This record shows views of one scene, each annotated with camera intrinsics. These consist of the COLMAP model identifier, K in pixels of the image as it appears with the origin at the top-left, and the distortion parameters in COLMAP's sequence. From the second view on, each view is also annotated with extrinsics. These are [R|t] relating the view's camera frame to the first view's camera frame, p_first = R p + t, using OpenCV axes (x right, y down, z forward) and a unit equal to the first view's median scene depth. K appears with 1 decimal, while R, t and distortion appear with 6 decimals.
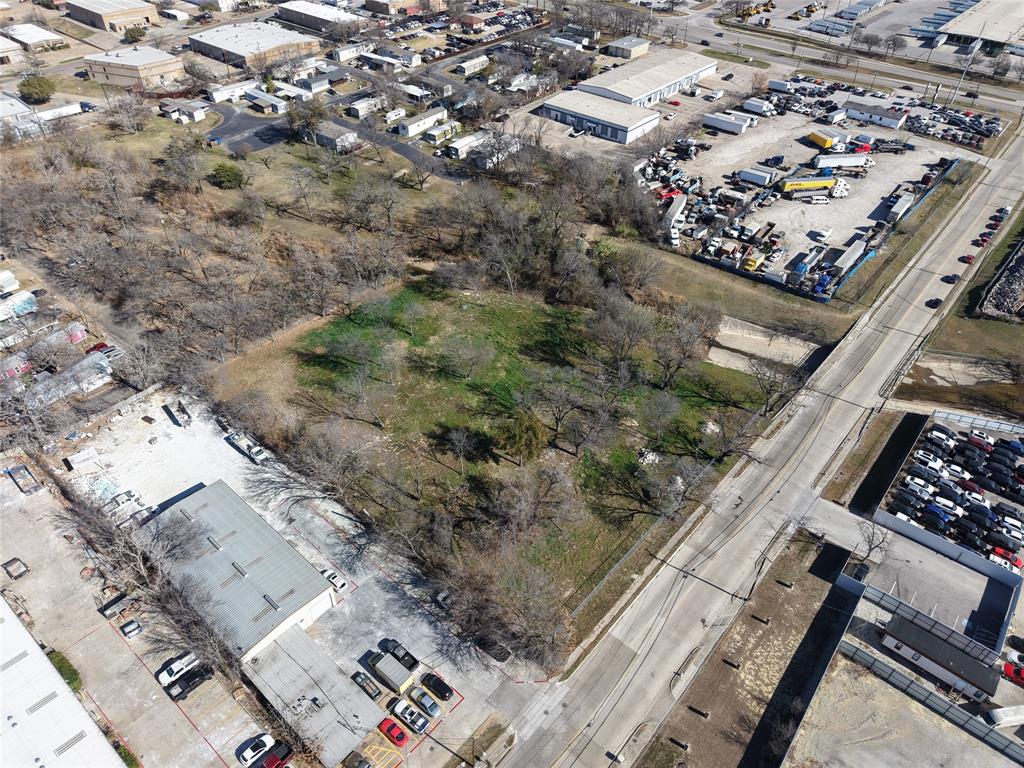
lens RADIAL K [[680.8, 0, 506.9], [0, 680.8, 385.6], [0, 0, 1]] dist [0.007109, -0.021820]
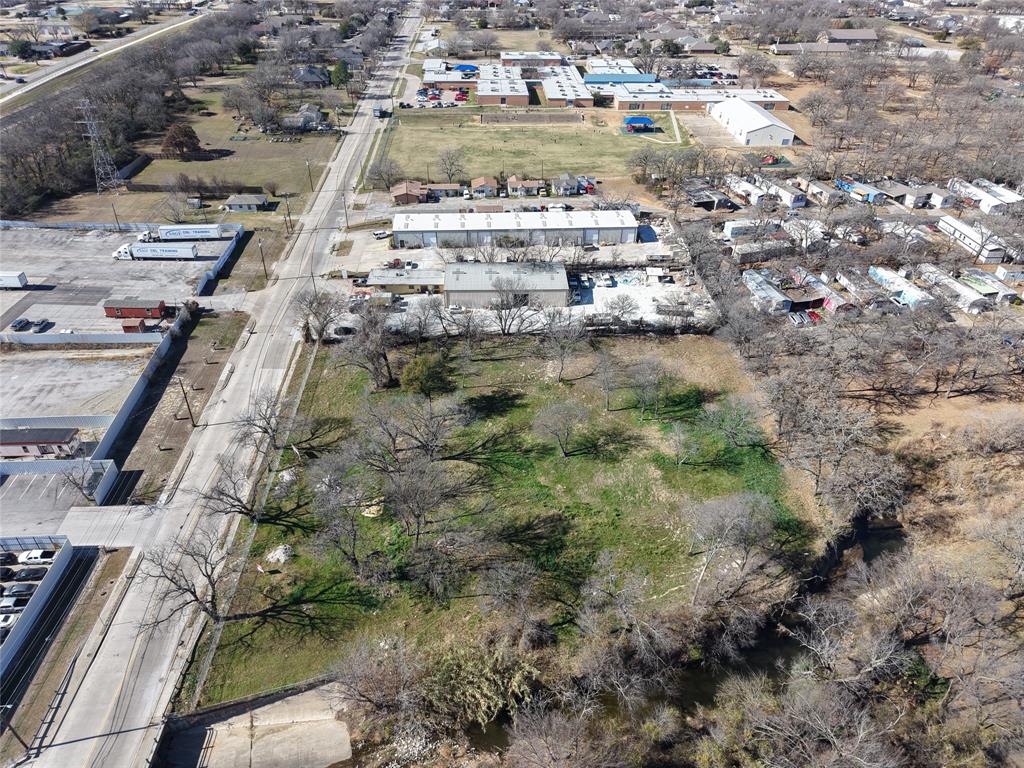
lens RADIAL K [[686.7, 0, 509.7], [0, 686.7, 380.7], [0, 0, 1]] dist [0.012180, -0.014261]
pose [[-0.724090, 0.372851, -0.580238, 0.359418], [-0.465792, 0.356087, 0.810086, -0.559706], [0.508657, 0.856845, -0.084168, 0.753787]]
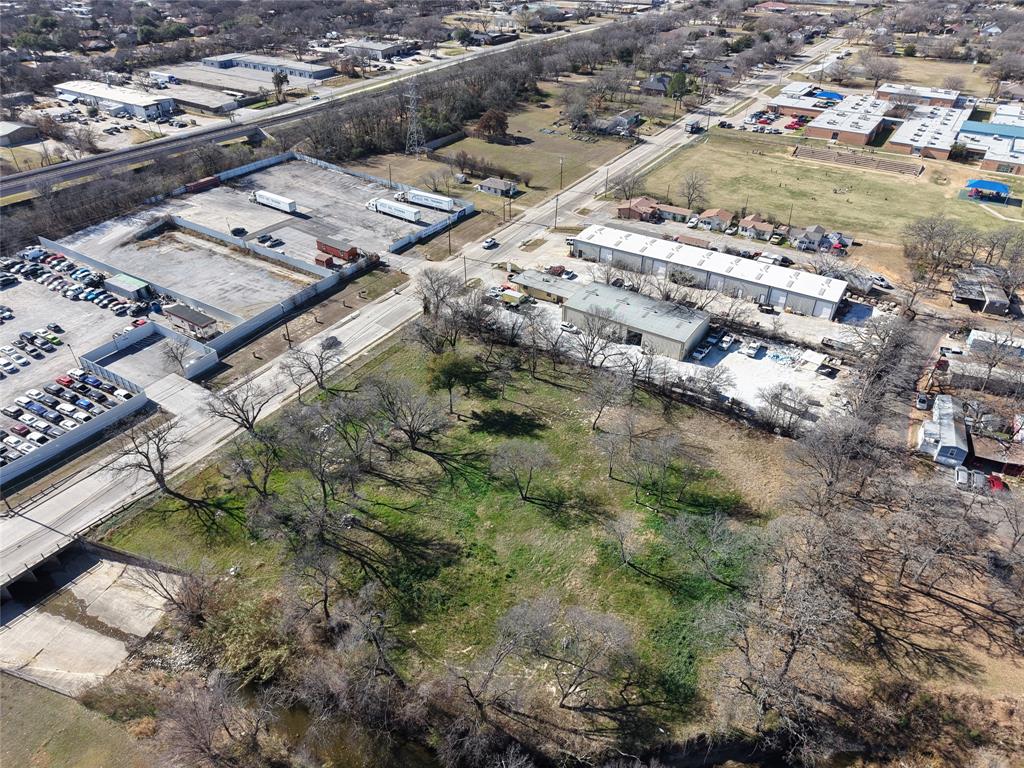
lens RADIAL K [[686.7, 0, 509.7], [0, 686.7, 380.7], [0, 0, 1]] dist [0.012180, -0.014261]
pose [[-0.992233, 0.051183, -0.113371, 0.033018], [-0.096007, 0.264390, 0.959625, -0.641059], [0.079091, 0.963057, -0.257422, 0.844905]]
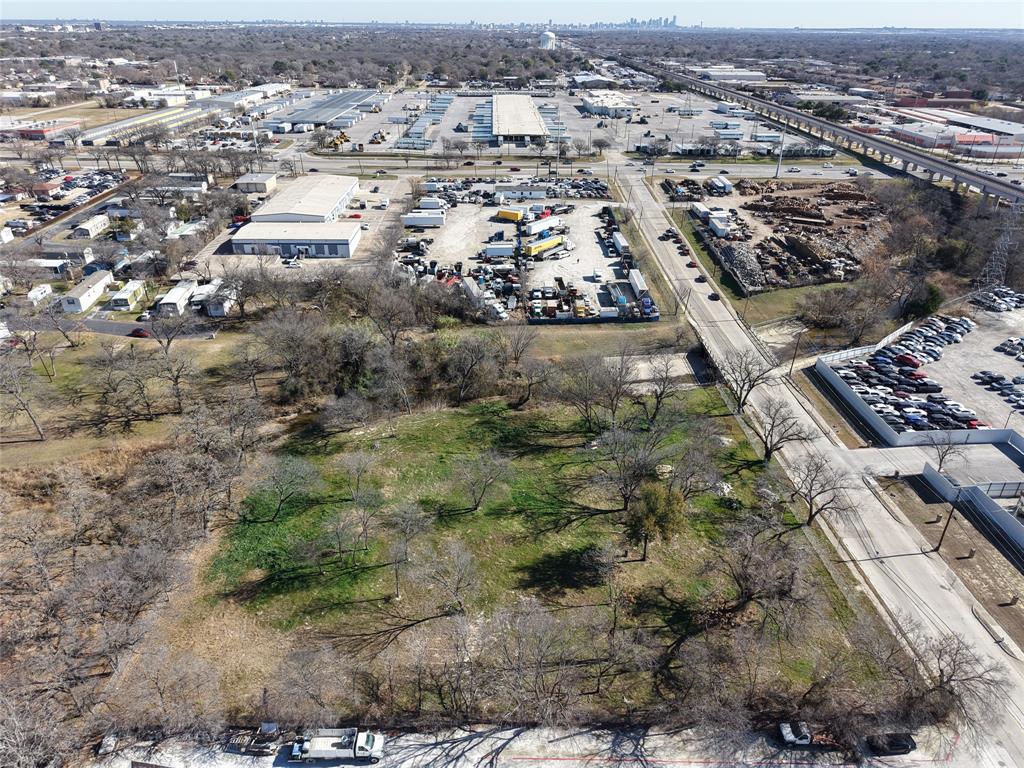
lens RADIAL K [[686.7, 0, 509.7], [0, 686.7, 380.7], [0, 0, 1]] dist [0.012180, -0.014261]
pose [[0.747013, -0.314021, 0.585972, -0.343946], [0.435304, 0.897228, -0.074115, -0.053663], [-0.502477, 0.310441, 0.806935, 0.249298]]
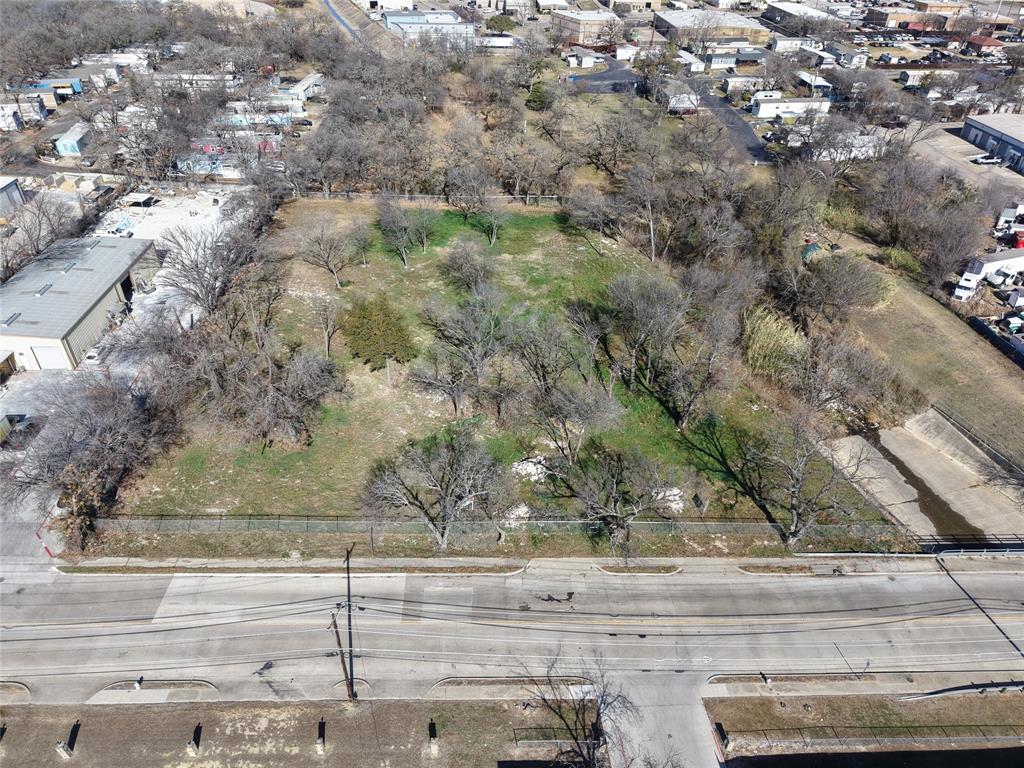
lens RADIAL K [[686.7, 0, 509.7], [0, 686.7, 380.7], [0, 0, 1]] dist [0.012180, -0.014261]
pose [[0.687130, 0.418272, -0.594054, 0.369327], [-0.477579, 0.876215, 0.064536, 0.003609], [0.547513, 0.239363, 0.801832, 0.331086]]
